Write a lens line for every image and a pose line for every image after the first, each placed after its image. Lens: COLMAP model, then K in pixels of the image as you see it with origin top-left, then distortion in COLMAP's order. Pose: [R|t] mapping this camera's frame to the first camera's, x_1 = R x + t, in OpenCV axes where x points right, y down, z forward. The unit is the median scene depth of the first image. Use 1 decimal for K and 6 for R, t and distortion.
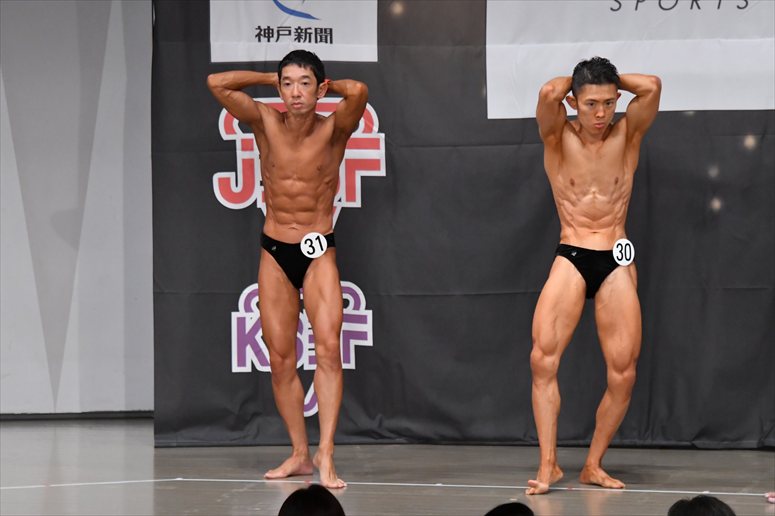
lens RADIAL K [[5287.5, 0, 359.4], [0, 5287.5, 280.3], [0, 0, 1]] dist [2.078215, 0.000000]
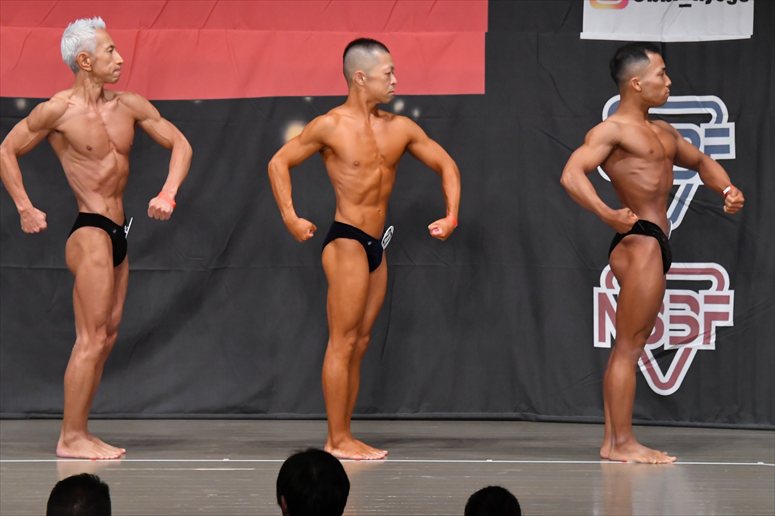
lens RADIAL K [[5090.9, 0, 404.0], [0, 5090.9, 268.1], [0, 0, 1]] dist [1.812960, 0.000000]
pose [[0.966799, -0.005616, 0.255477, -0.263366], [0.004559, 0.999978, 0.004730, -0.004078], [-0.255498, -0.003408, 0.966803, 0.038611]]
